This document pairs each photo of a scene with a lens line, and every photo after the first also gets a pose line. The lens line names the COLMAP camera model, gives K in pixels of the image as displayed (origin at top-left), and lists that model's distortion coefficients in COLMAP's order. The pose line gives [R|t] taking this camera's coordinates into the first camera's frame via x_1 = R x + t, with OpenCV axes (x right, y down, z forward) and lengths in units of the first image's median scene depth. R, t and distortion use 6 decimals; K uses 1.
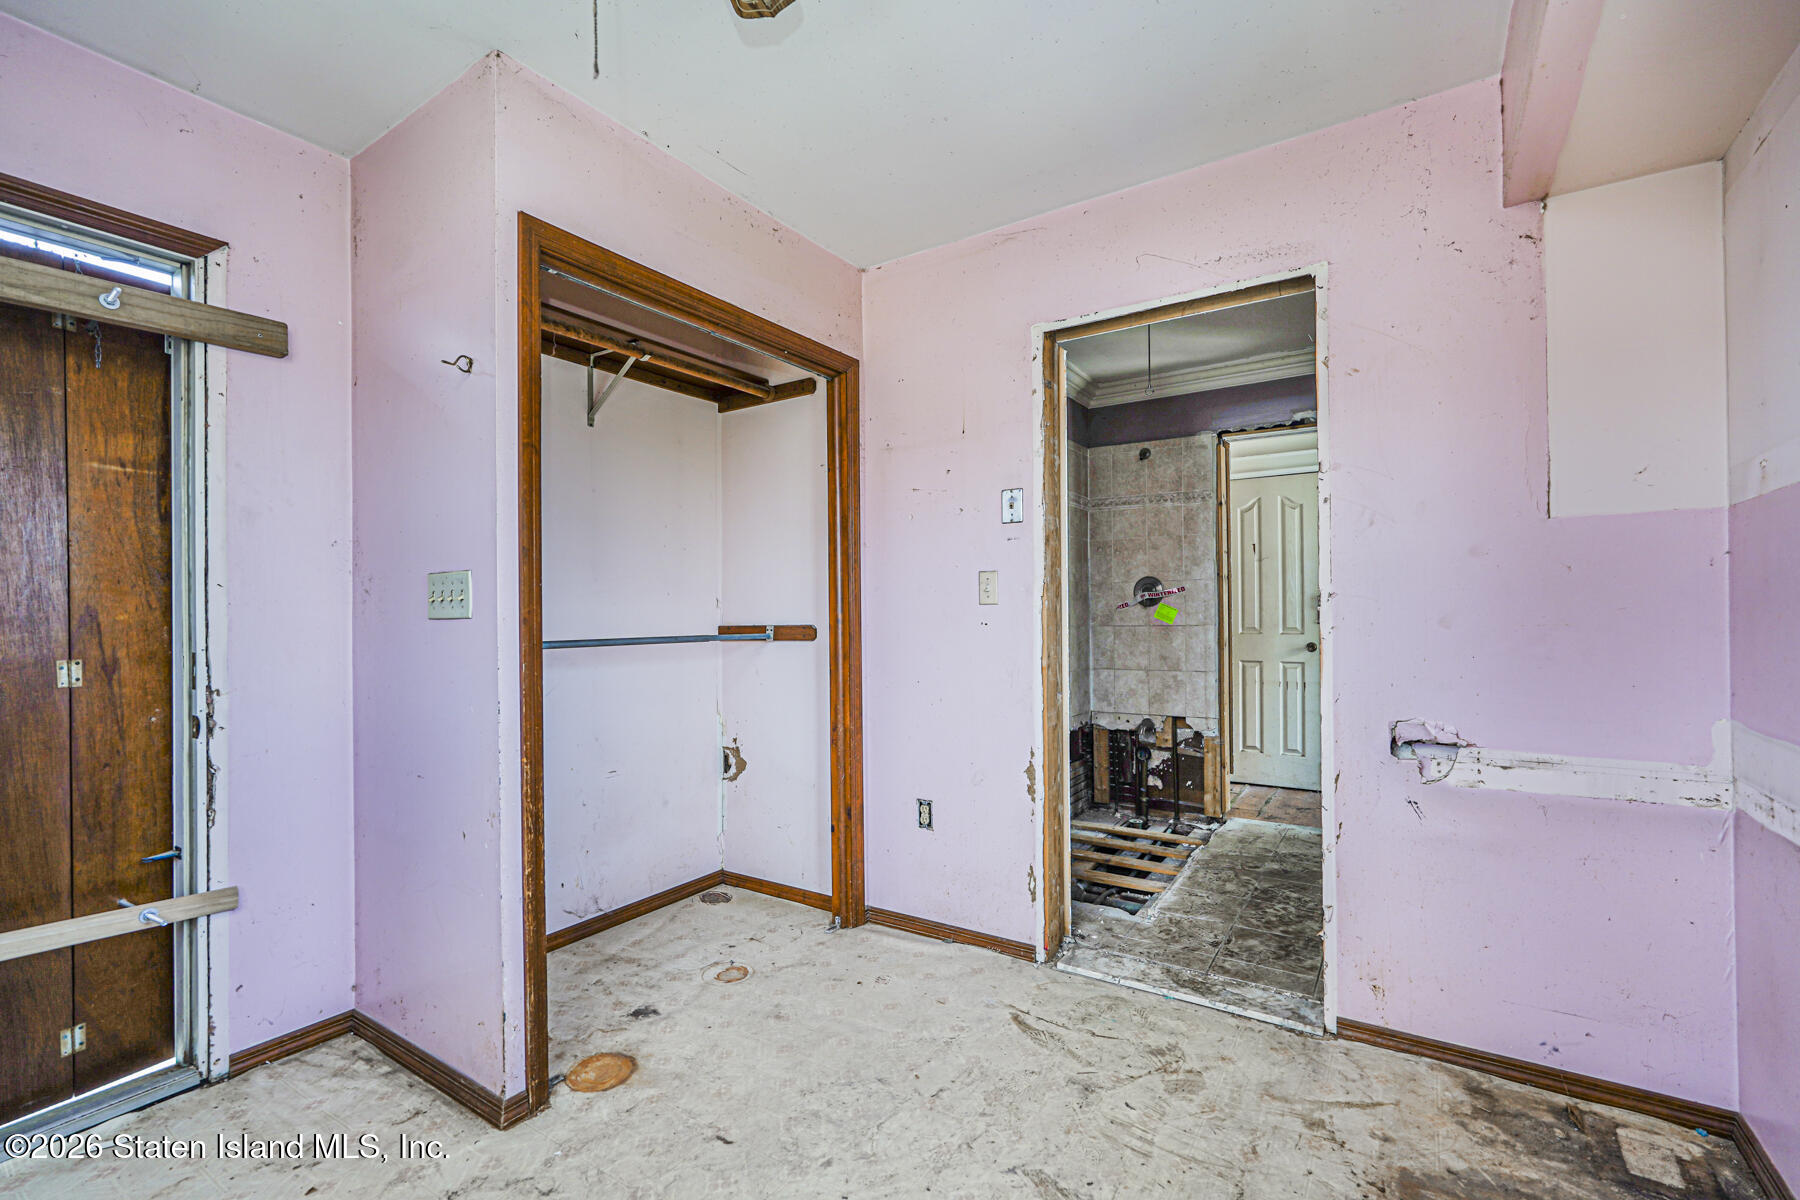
lens RADIAL K [[791.0, 0, 907.1], [0, 791.0, 611.5], [0, 0, 1]] dist [-0.014334, 0.007555]
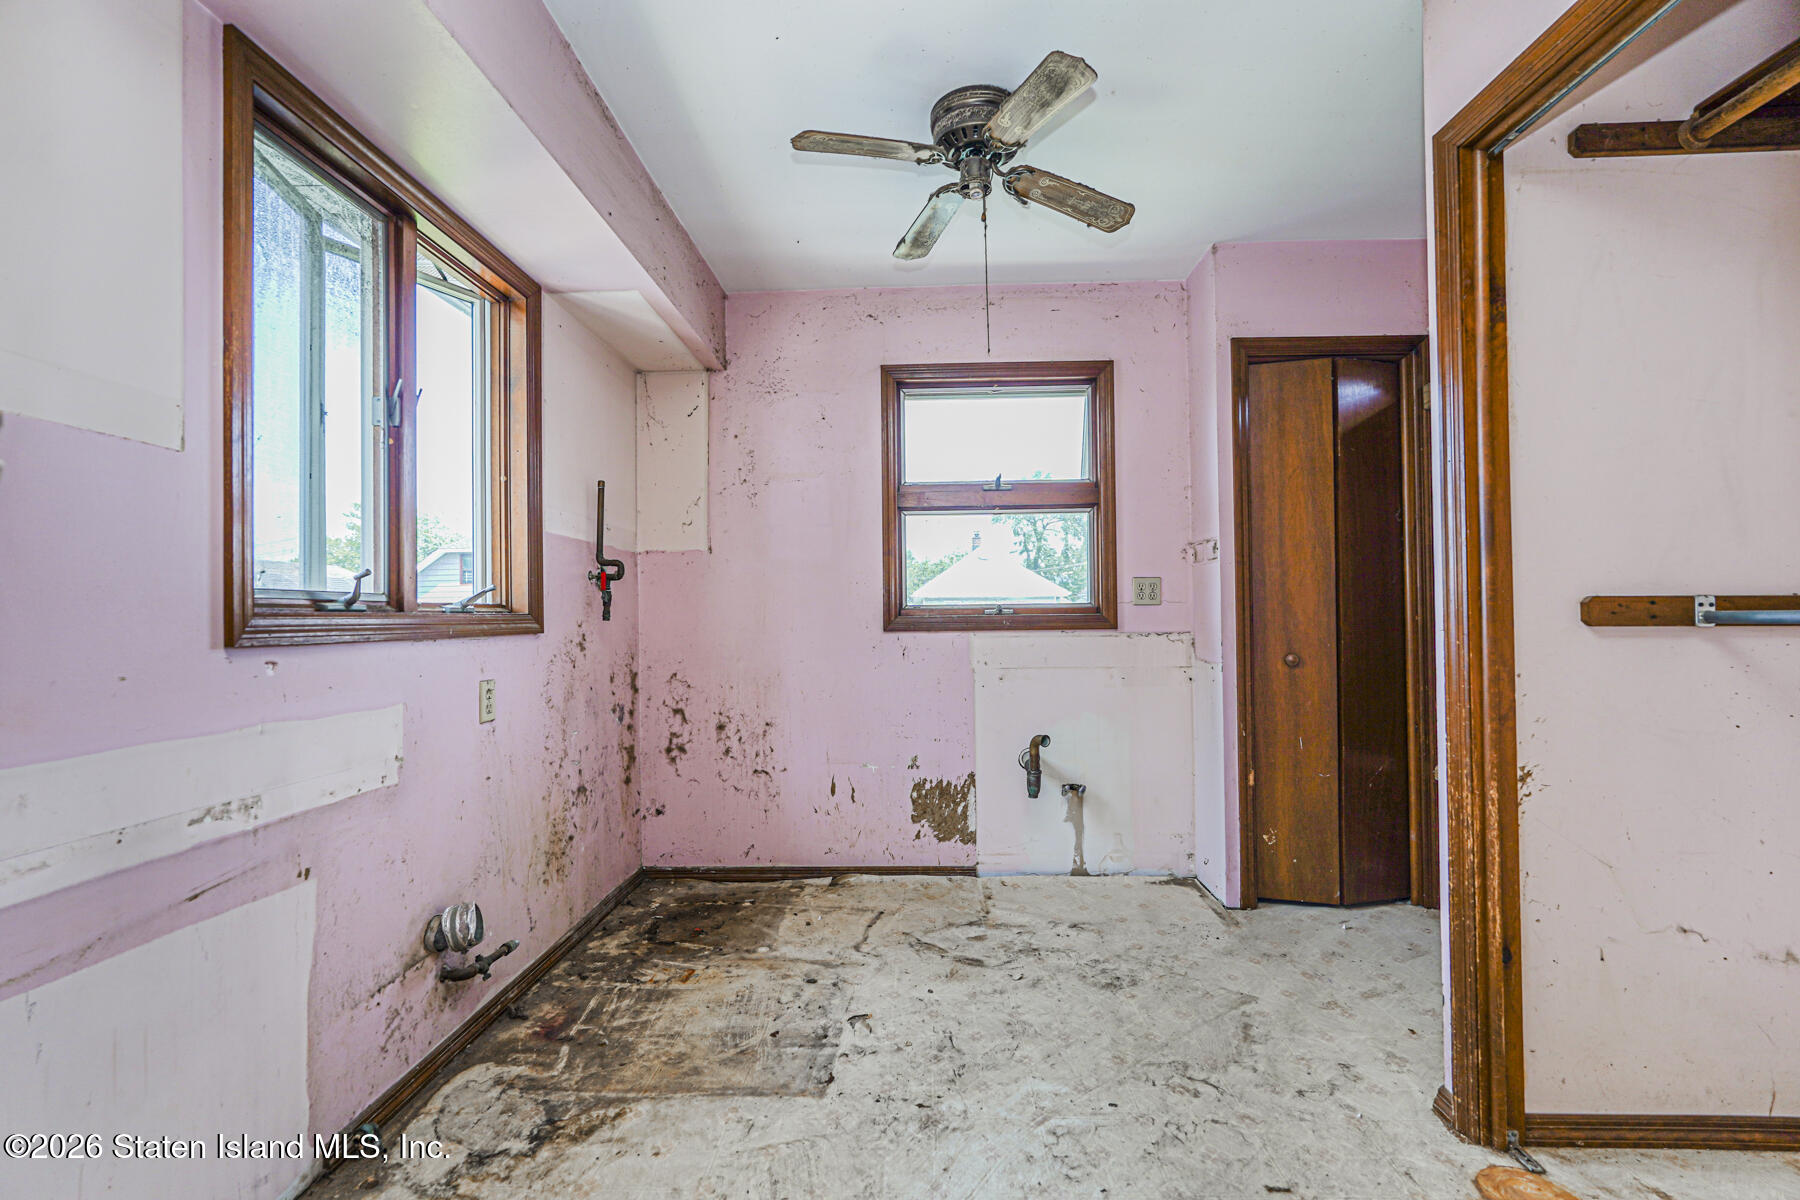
lens RADIAL K [[791.0, 0, 893.9], [0, 791.0, 602.4], [0, 0, 1]] dist [-0.014334, 0.007555]
pose [[-0.861875, 0.006029, -0.507085, 0.431900], [0.019017, 0.999610, -0.020438, 0.023302], [0.506764, -0.027258, -0.861654, 1.154791]]
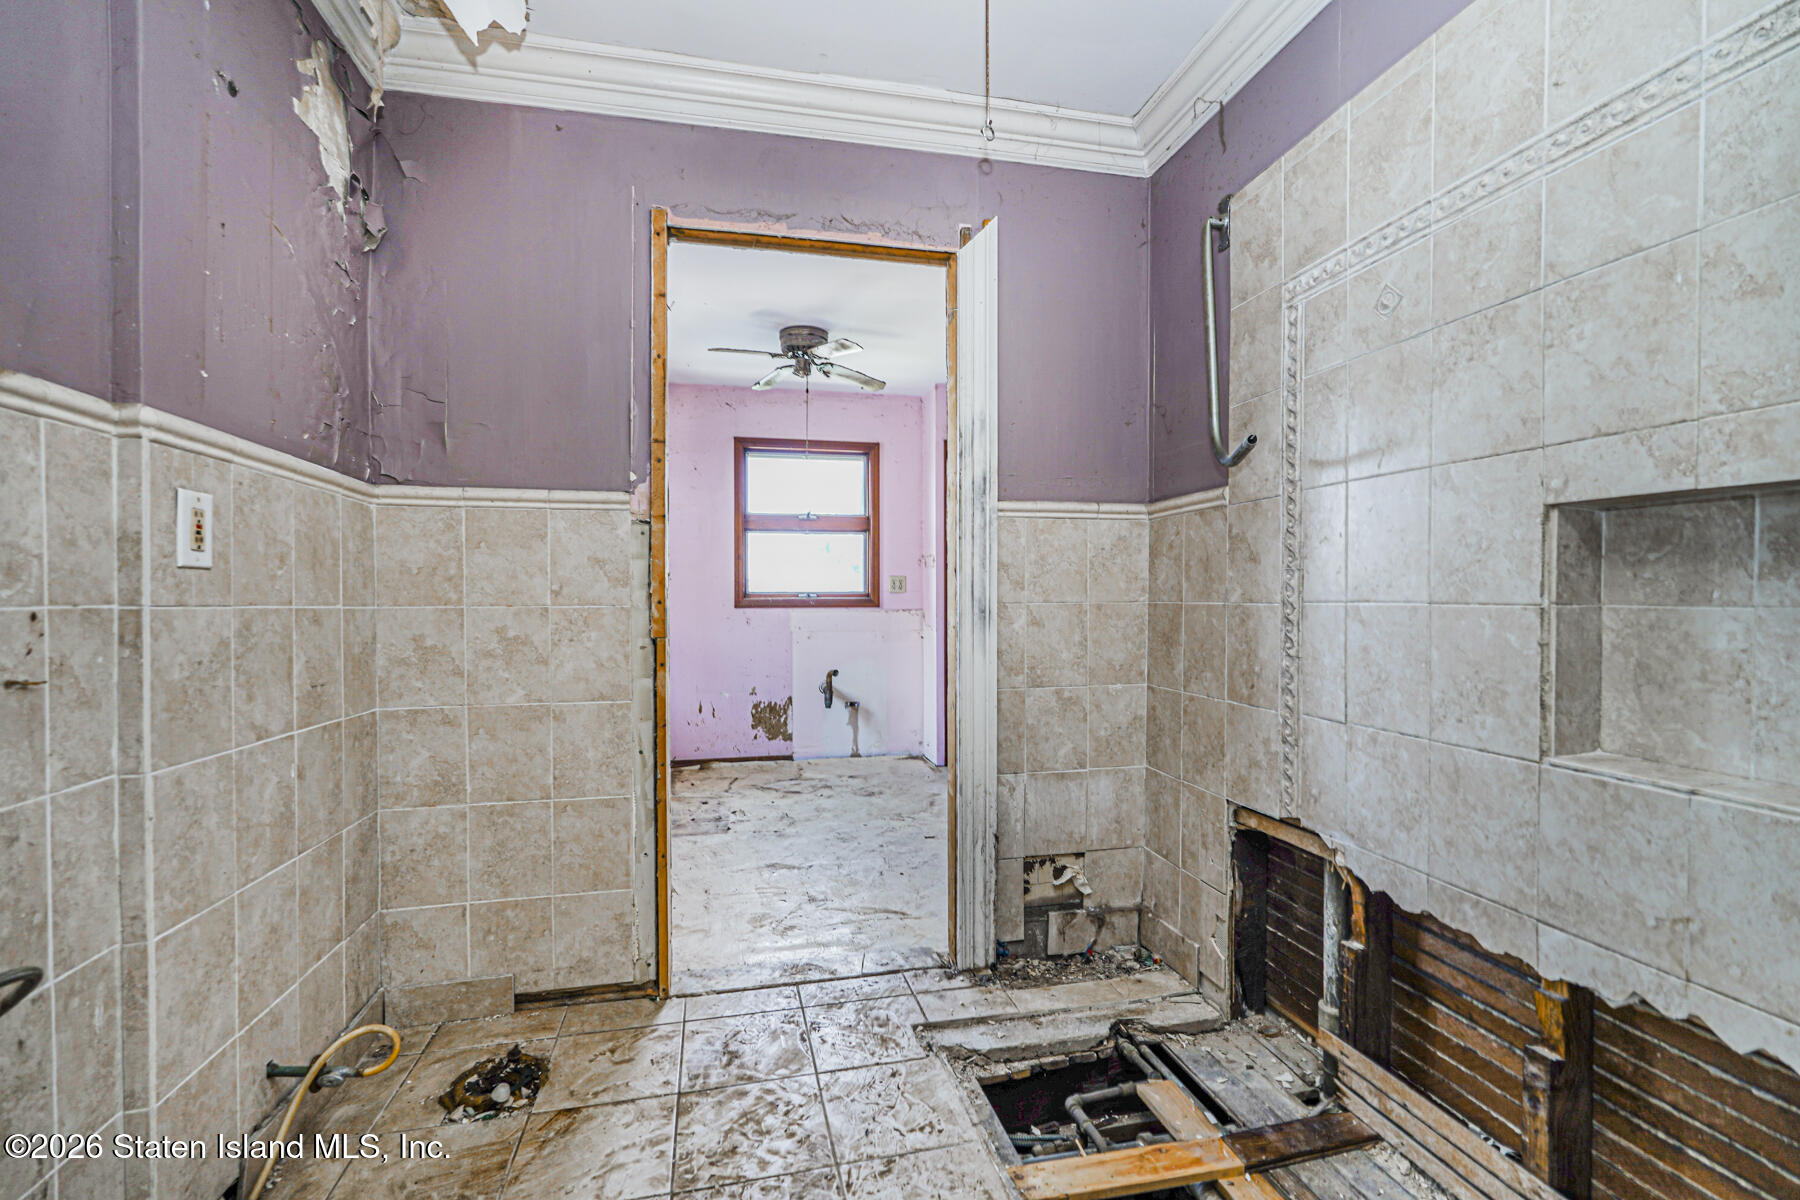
lens RADIAL K [[791.0, 0, 900.7], [0, 791.0, 600.9], [0, 0, 1]] dist [-0.014334, 0.007555]
pose [[-0.695265, 0.009153, -0.718695, 0.964302], [0.010817, 0.999939, 0.002271, 0.026356], [0.718672, -0.006195, -0.695321, 1.759980]]
